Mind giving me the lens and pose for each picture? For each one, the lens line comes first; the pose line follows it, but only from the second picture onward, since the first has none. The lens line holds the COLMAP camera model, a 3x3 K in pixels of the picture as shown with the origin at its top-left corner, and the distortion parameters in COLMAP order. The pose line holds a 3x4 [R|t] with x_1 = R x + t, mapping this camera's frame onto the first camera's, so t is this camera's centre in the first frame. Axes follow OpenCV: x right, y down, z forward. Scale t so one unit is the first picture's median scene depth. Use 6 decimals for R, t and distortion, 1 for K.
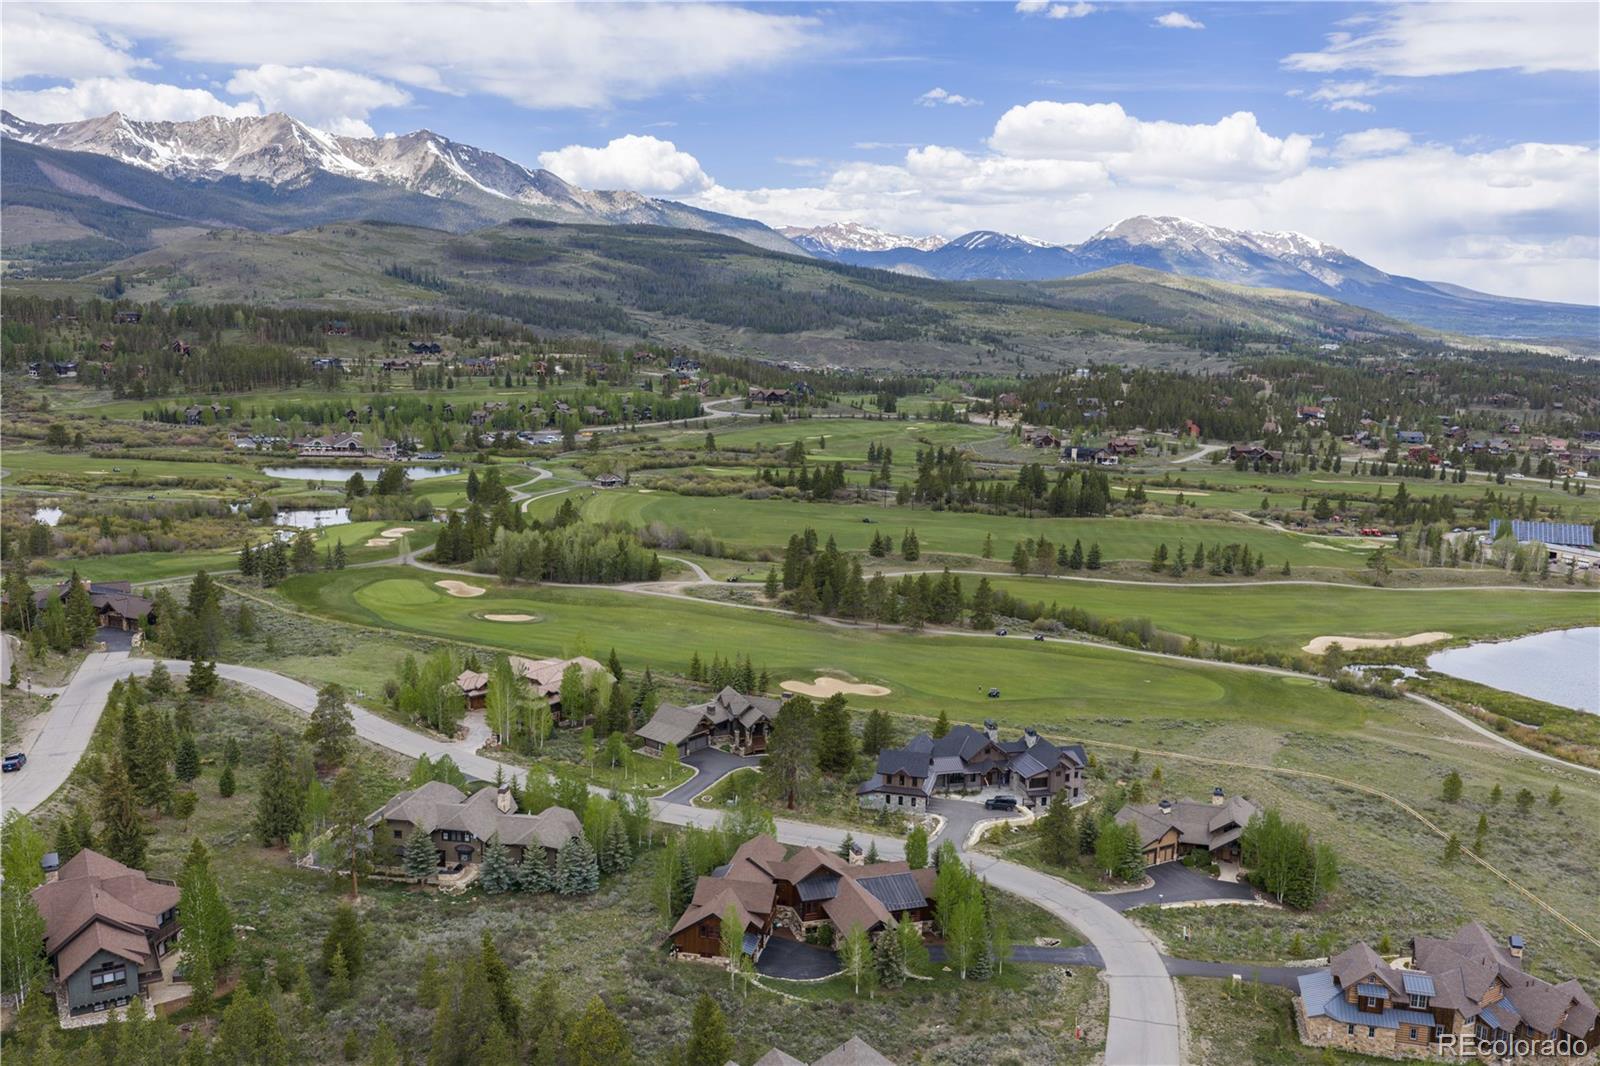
lens RADIAL K [[1329.4, 0, 800.0], [0, 1329.4, 533.0], [0, 0, 1]] dist [0.022660, -0.050421]
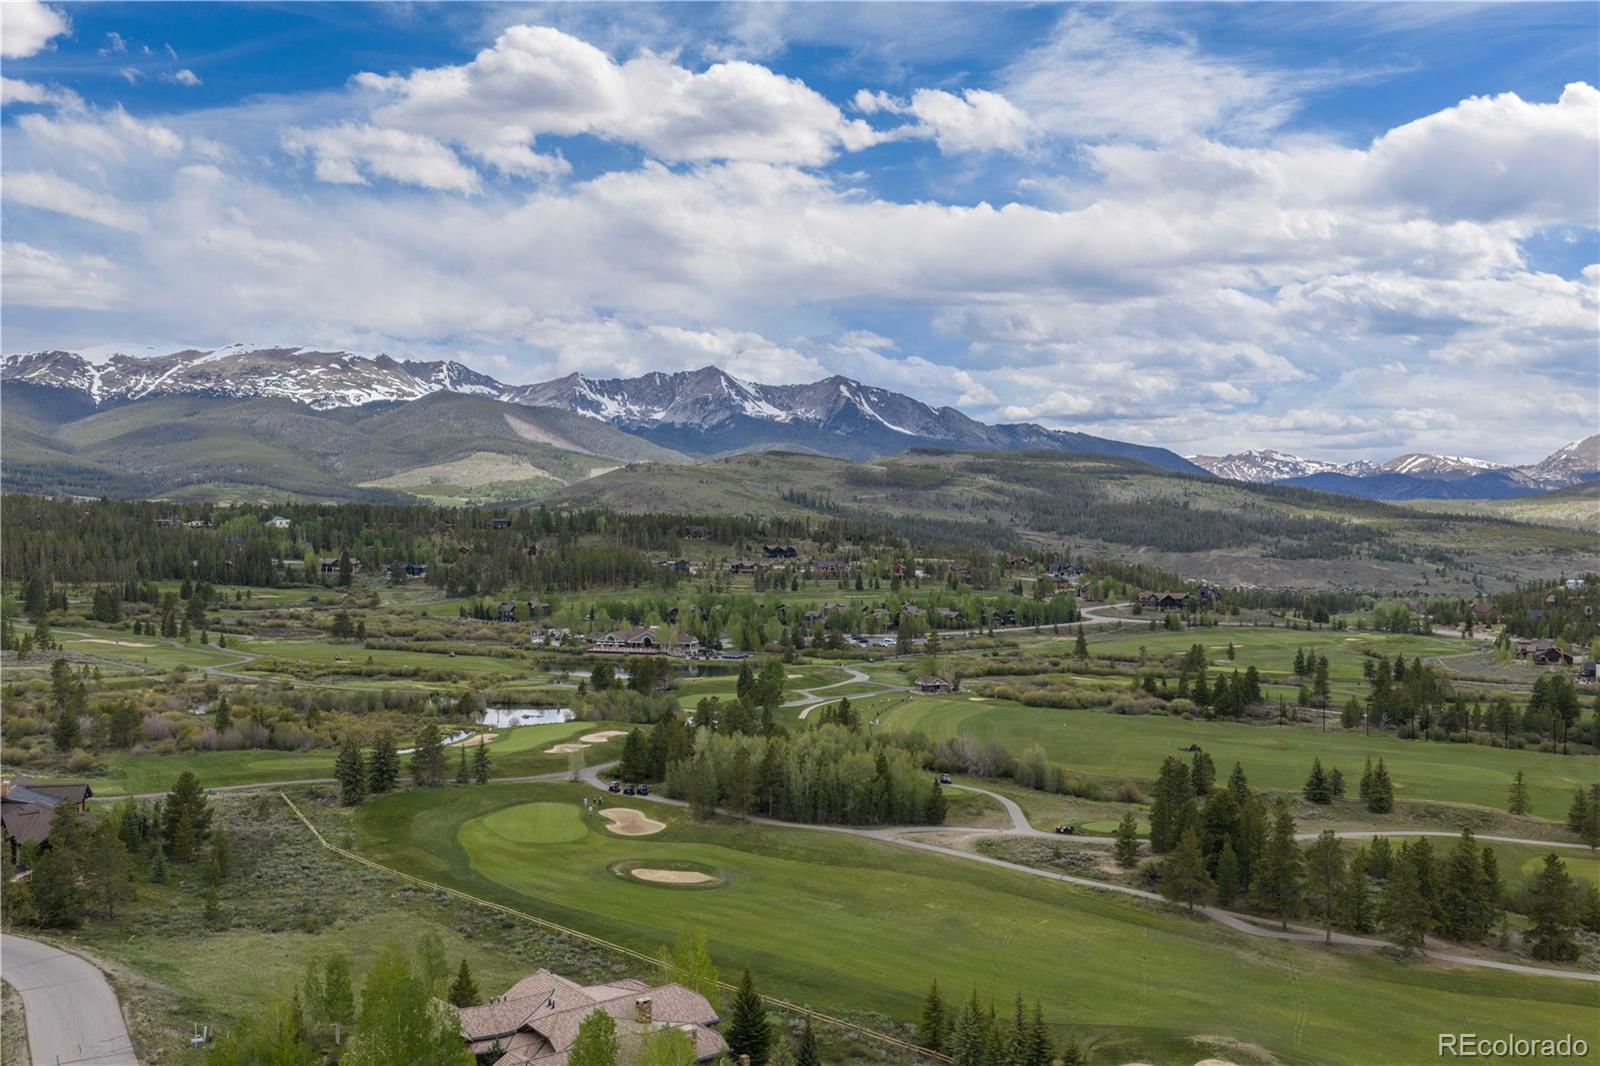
lens RADIAL K [[1329.4, 0, 800.0], [0, 1329.4, 533.0], [0, 0, 1]] dist [0.022660, -0.050421]
pose [[0.955257, -0.012382, -0.295517, 0.006351], [-0.039232, 0.984991, -0.168087, 0.003730], [0.293163, 0.172160, 0.940434, 0.160131]]
